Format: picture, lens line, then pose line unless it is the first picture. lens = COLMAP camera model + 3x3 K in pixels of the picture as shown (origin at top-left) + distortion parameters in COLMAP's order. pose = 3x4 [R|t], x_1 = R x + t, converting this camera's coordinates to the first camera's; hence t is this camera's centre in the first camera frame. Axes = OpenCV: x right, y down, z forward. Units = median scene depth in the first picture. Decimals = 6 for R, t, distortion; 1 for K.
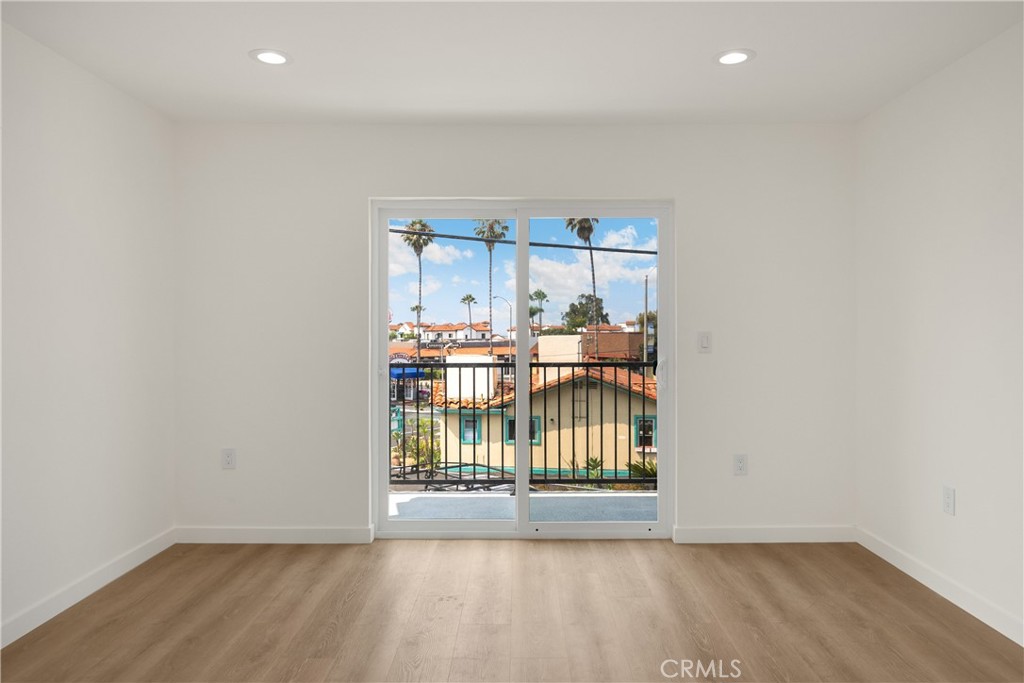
lens RADIAL K [[686.9, 0, 515.0], [0, 686.9, 326.5], [0, 0, 1]] dist [-0.002942, -0.000286]
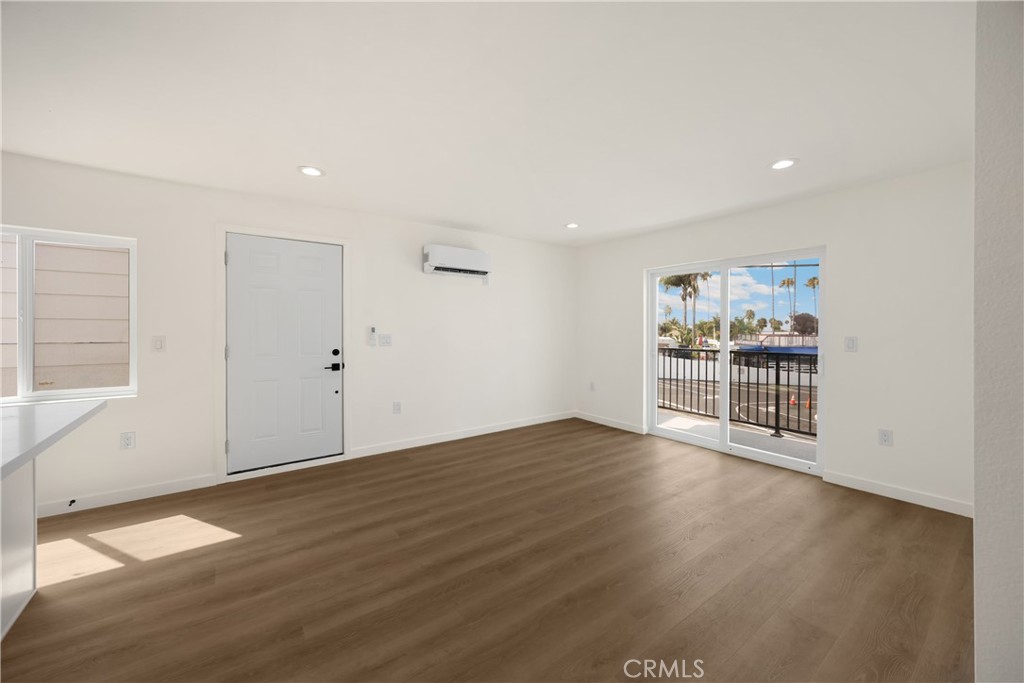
lens RADIAL K [[393.3, 0, 515.4], [0, 393.3, 330.6], [0, 0, 1]] dist [-0.006987, -0.000028]
pose [[0.590914, 0.007356, -0.806701, 0.174463], [0.005187, 0.999903, 0.012917, -0.006195], [0.806718, -0.011817, 0.590818, -0.005693]]
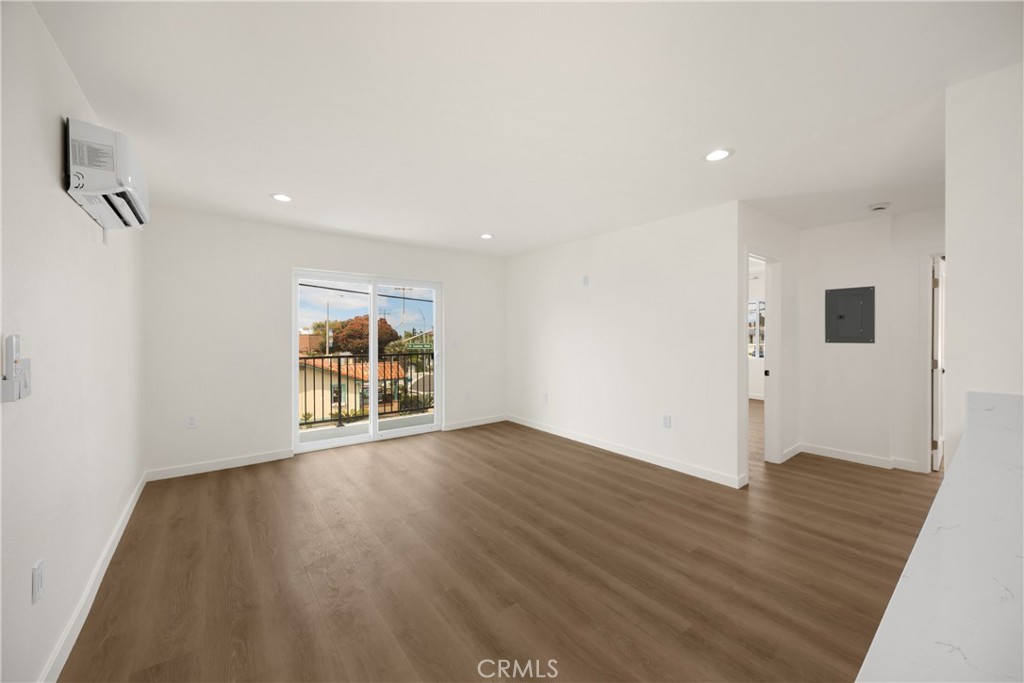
lens RADIAL K [[393.3, 0, 515.4], [0, 393.3, 330.6], [0, 0, 1]] dist [-0.006987, -0.000028]
pose [[0.787020, 0.003430, 0.616918, -0.129489], [-0.003571, 0.999993, -0.001003, -0.007599], [-0.616918, -0.001413, 0.787026, -0.061743]]
